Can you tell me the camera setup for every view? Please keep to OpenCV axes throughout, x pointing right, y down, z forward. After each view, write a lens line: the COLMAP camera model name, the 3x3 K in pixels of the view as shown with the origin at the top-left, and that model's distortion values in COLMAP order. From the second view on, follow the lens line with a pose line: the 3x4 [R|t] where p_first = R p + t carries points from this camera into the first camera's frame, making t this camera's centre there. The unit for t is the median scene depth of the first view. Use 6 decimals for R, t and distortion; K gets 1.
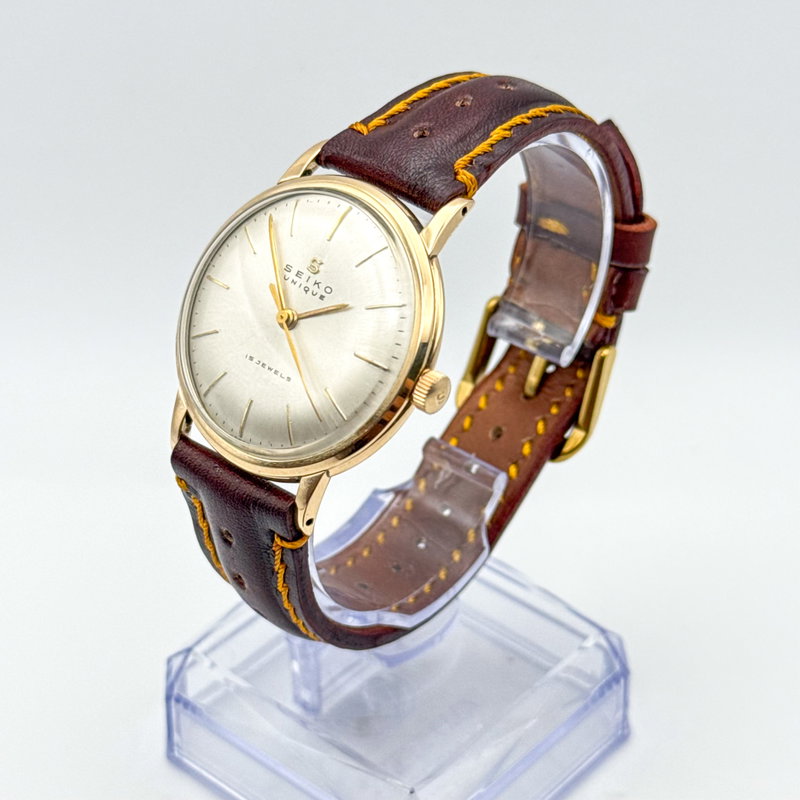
lens RADIAL K [[1877.5, 0, 416.5], [0, 1877.5, 423.8], [0, 0, 1]] dist [0.193112, 0.514204]
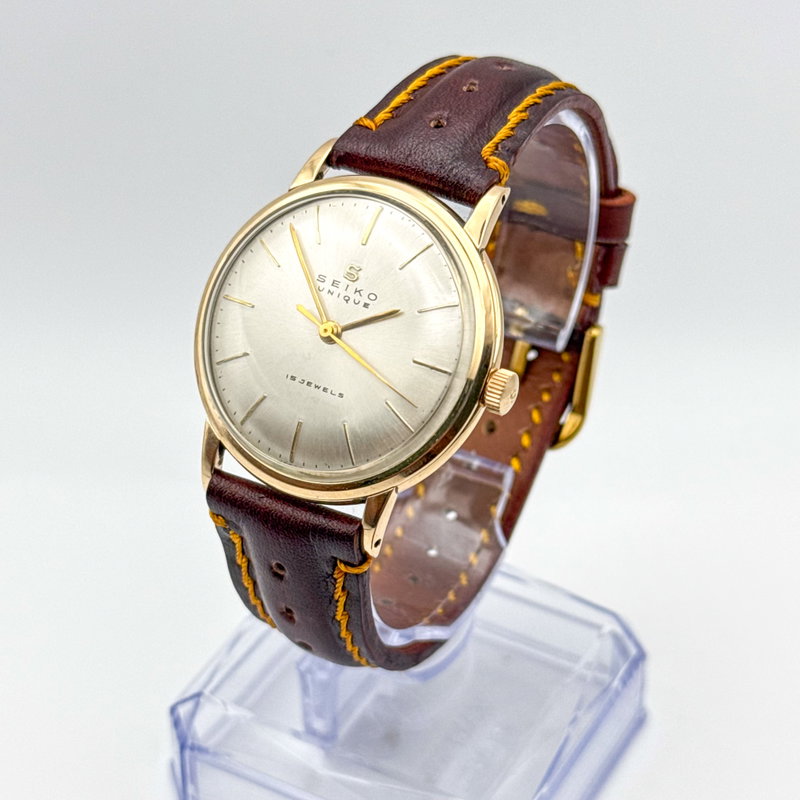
lens RADIAL K [[1877.5, 0, 416.5], [0, 1877.5, 423.8], [0, 0, 1]] dist [0.193112, 0.514204]
pose [[0.978246, -0.116108, 0.171909, -0.185767], [0.115066, 0.993228, 0.016049, -0.019483], [-0.172608, 0.004081, 0.984982, 0.063863]]
